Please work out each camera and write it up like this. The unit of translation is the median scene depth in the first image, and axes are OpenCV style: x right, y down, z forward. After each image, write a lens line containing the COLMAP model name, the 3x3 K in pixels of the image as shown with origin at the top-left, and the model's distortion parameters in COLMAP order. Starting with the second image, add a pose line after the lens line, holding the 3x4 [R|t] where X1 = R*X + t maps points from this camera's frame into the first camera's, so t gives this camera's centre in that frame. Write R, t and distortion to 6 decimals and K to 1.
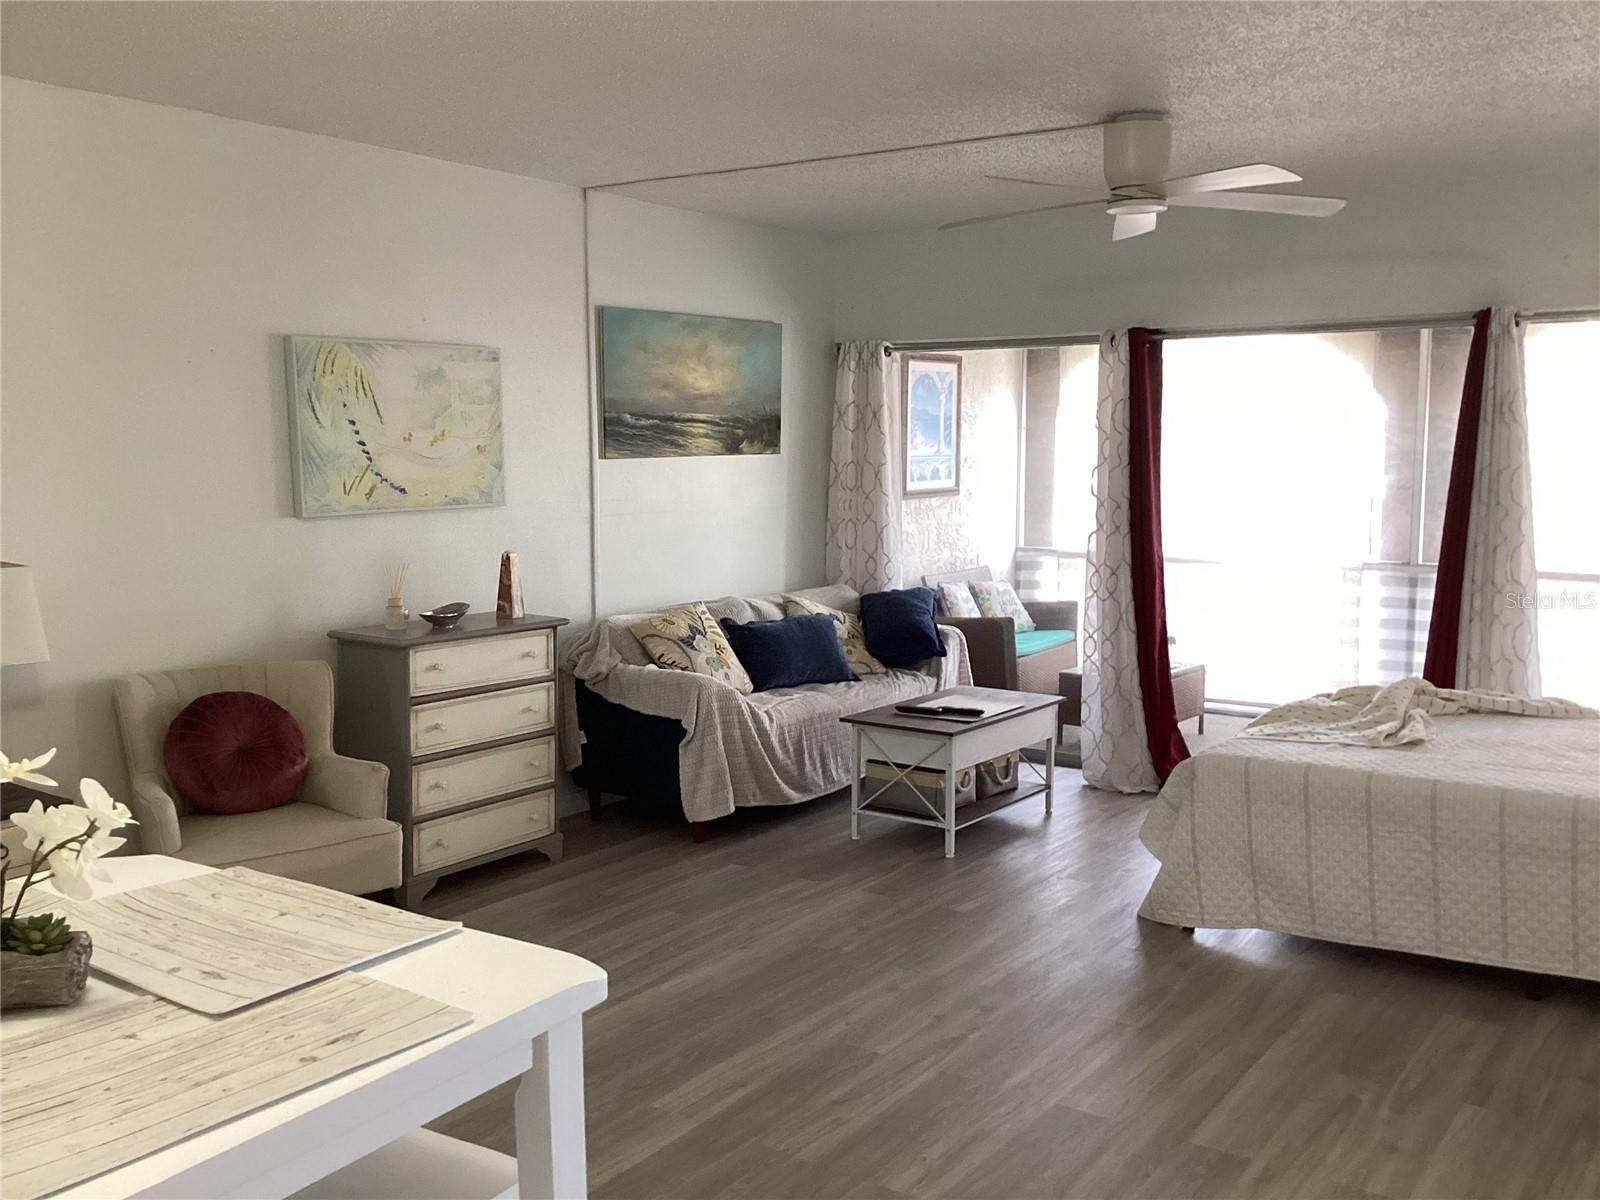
lens RADIAL K [[1451.6, 0, 807.7], [0, 1451.6, 608.4], [0, 0, 1]] dist [0.055225, -0.069707]
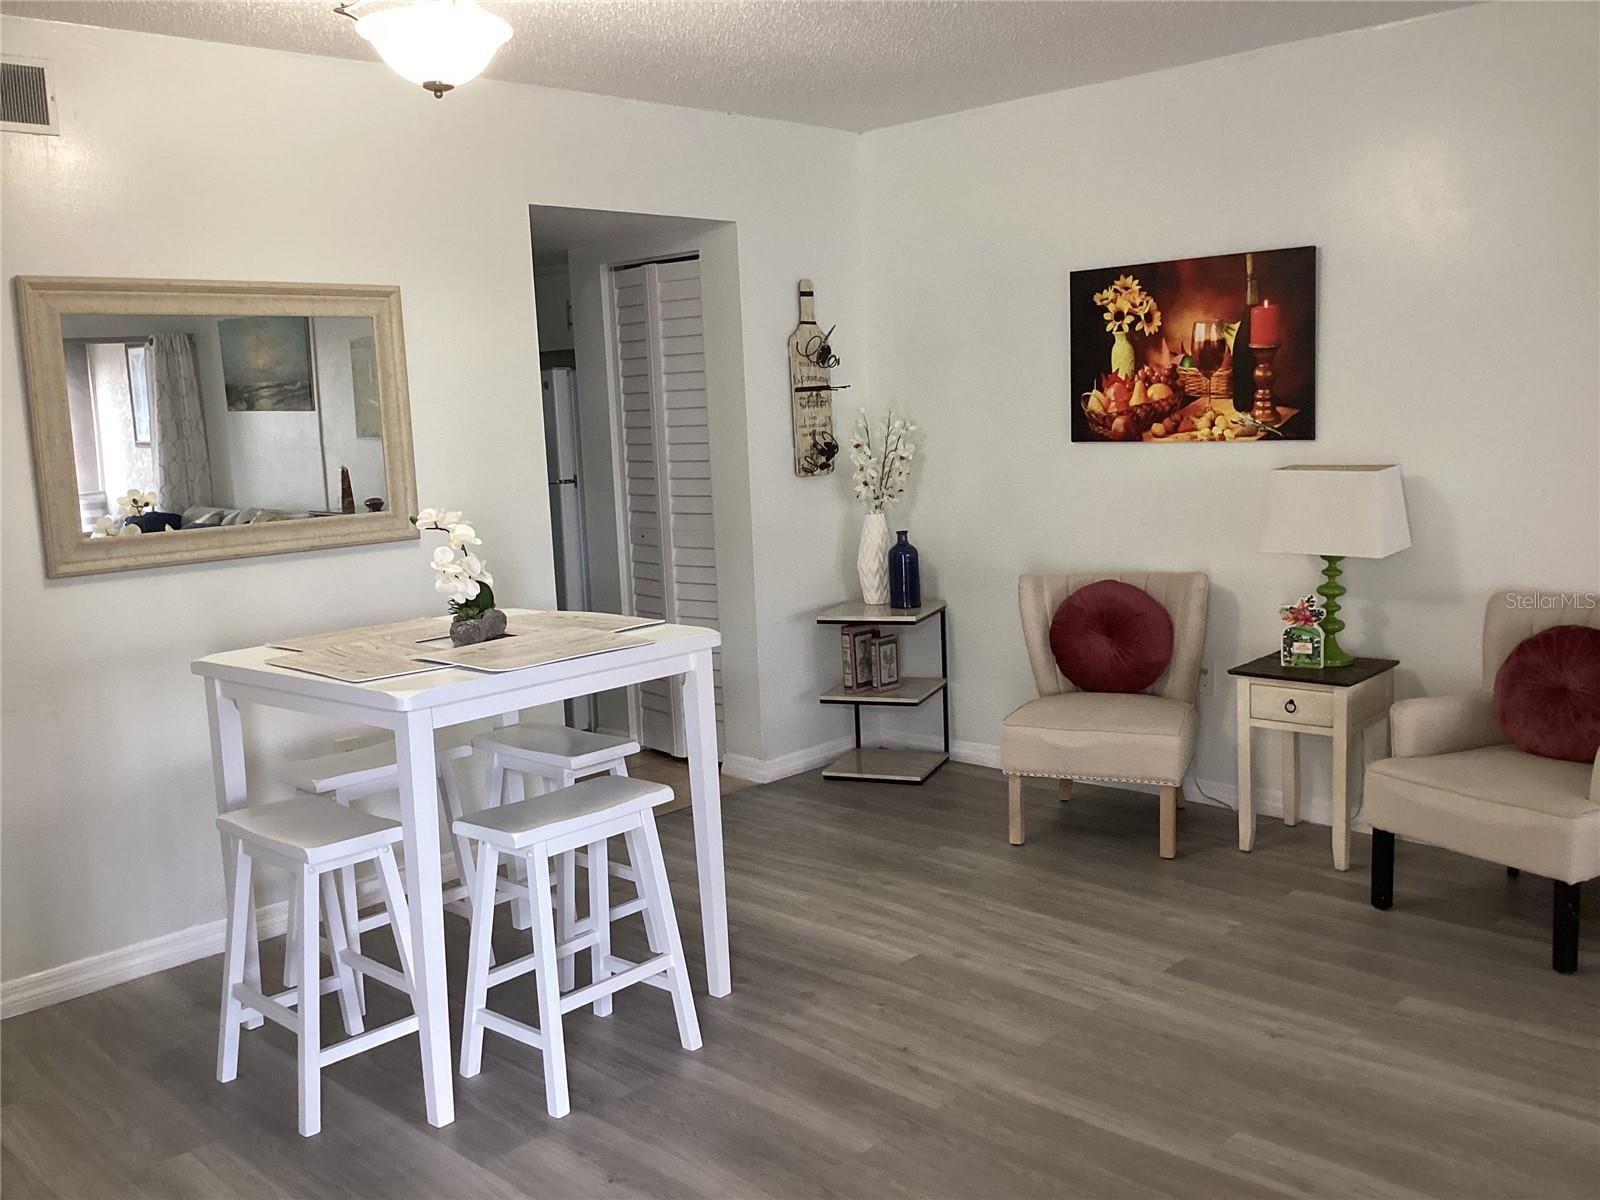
lens RADIAL K [[1451.6, 0, 798.8], [0, 1451.6, 602.7], [0, 0, 1]] dist [0.055225, -0.069707]
pose [[-0.153254, 0.145672, -0.977391, 0.512923], [-0.070785, 0.984916, 0.157893, -0.060224], [0.985648, 0.093382, -0.140631, 0.584302]]
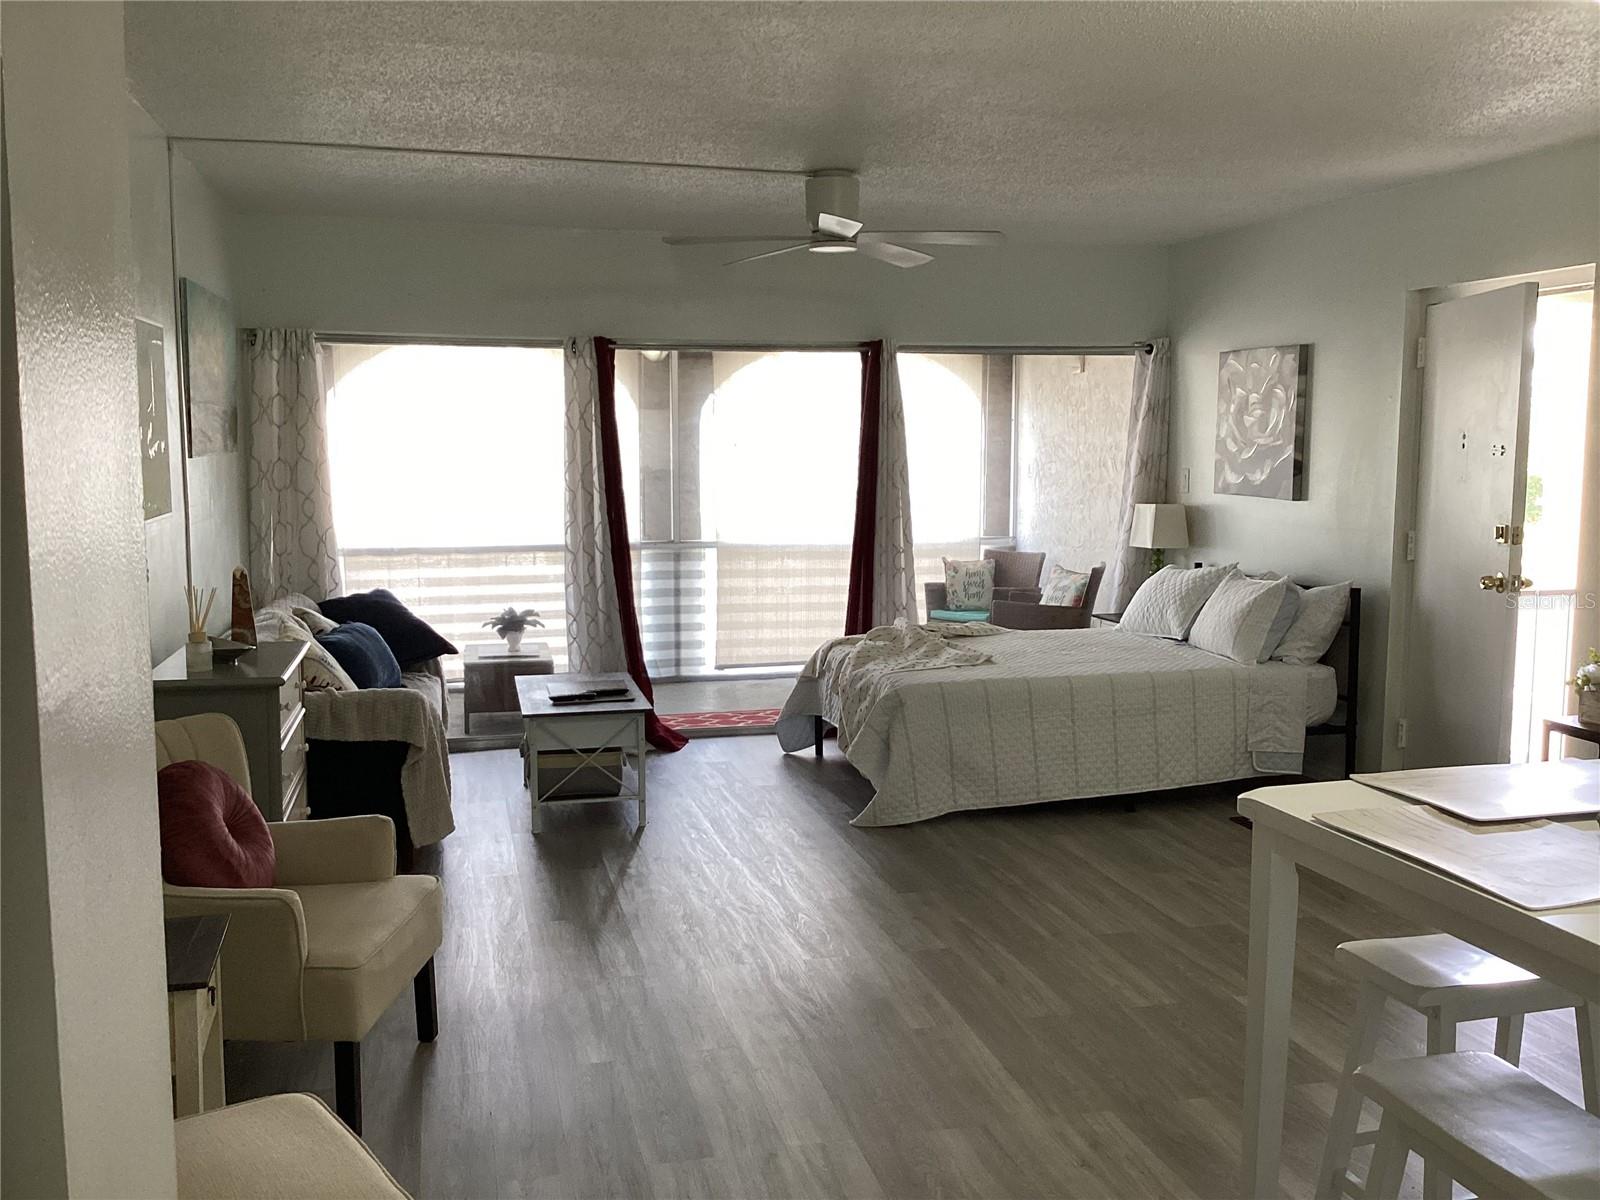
lens RADIAL K [[1451.6, 0, 815.3], [0, 1451.6, 592.6], [0, 0, 1]] dist [0.055225, -0.069707]
pose [[0.654761, -0.078779, 0.751719, -0.681502], [0.085818, 0.995871, 0.029617, -0.023342], [-0.750948, 0.045119, 0.658818, 0.210403]]
